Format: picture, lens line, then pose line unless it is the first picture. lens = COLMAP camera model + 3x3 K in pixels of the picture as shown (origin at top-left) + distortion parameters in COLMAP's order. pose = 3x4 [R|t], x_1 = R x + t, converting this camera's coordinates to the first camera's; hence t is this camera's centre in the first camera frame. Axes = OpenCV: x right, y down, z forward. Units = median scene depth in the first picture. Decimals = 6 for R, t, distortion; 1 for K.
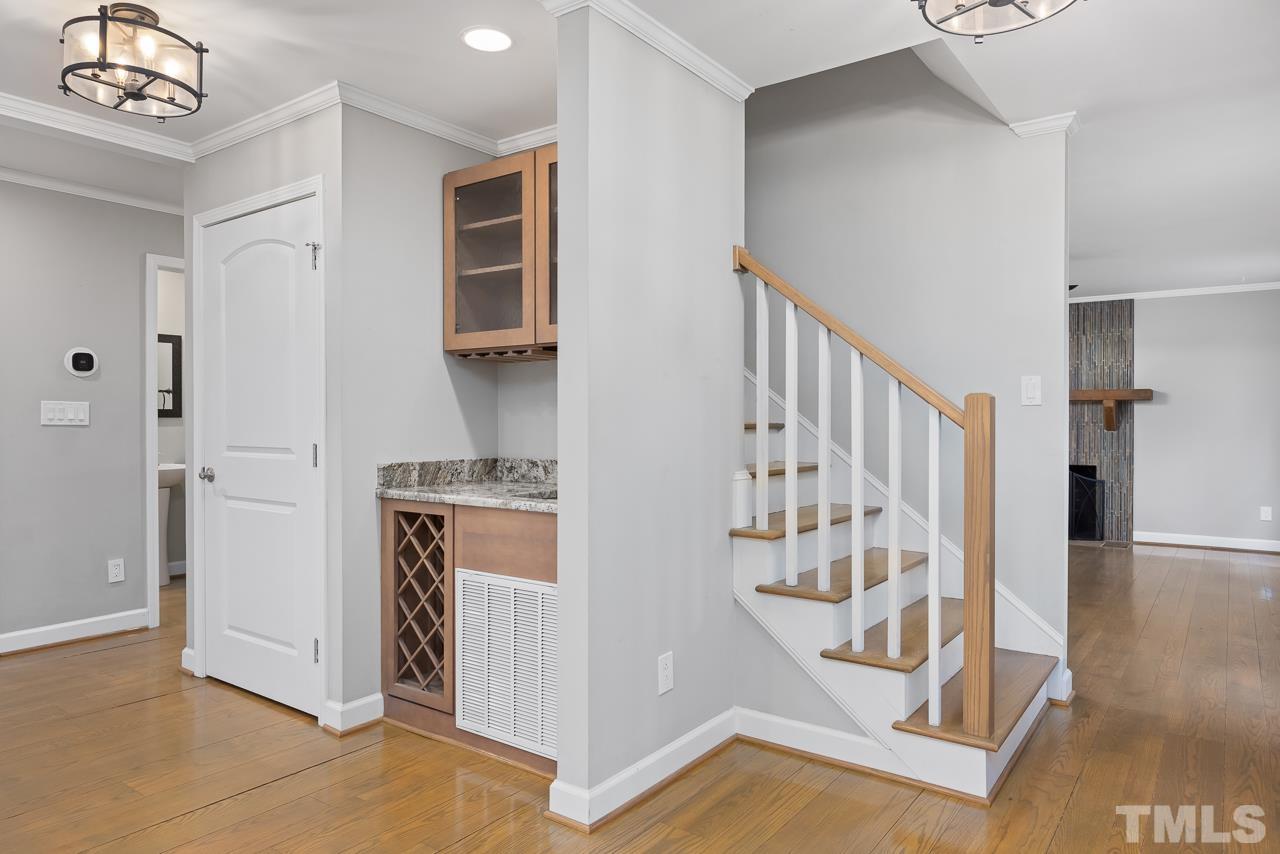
lens RADIAL K [[796.2, 0, 647.7], [0, 796.2, 422.5], [0, 0, 1]] dist [-0.003823, -0.003518]
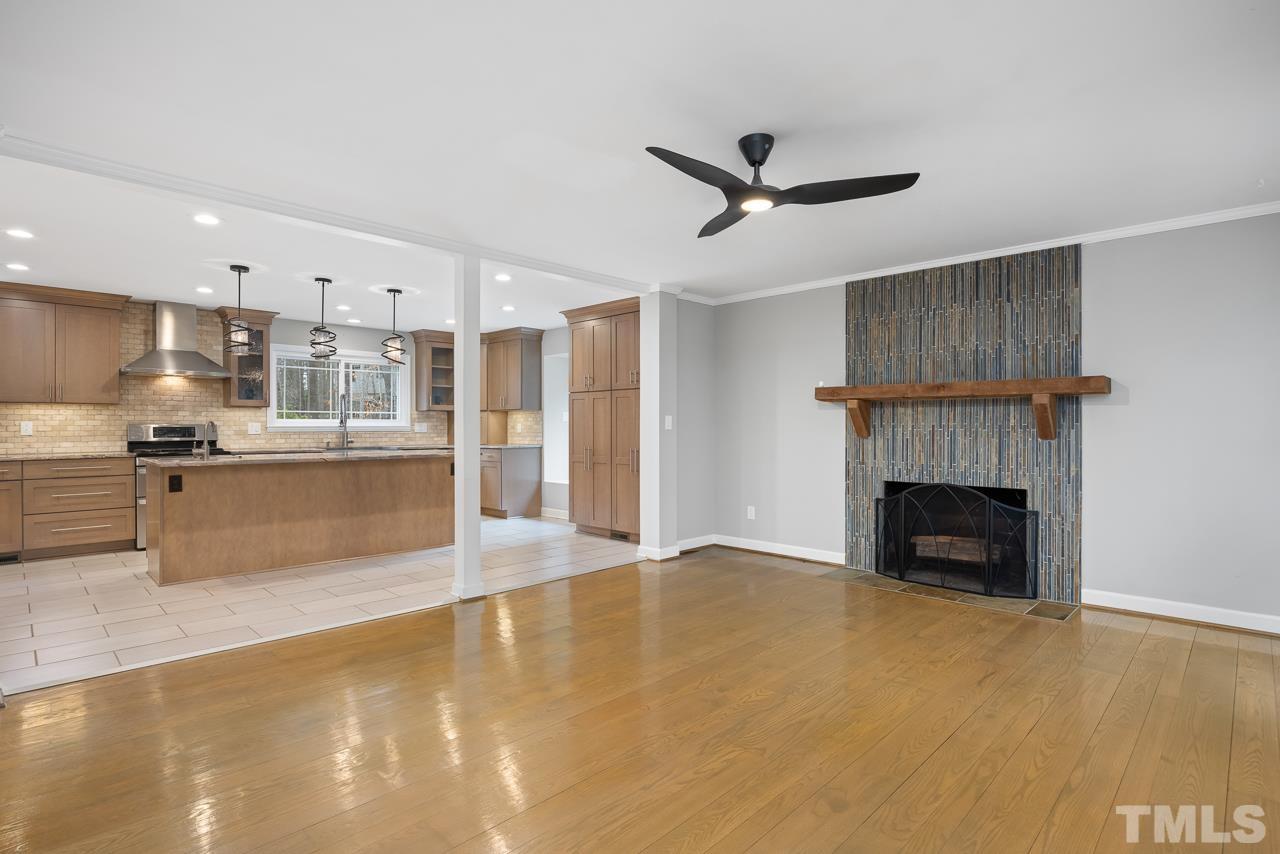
lens RADIAL K [[620.7, 0, 646.0], [0, 620.7, 426.4], [0, 0, 1]] dist [-0.007981, -0.001331]
pose [[0.991024, -0.003955, -0.133626, 0.313236], [0.003966, 0.999992, -0.000180, -0.002077], [0.133625, -0.000352, 0.991032, 0.428488]]
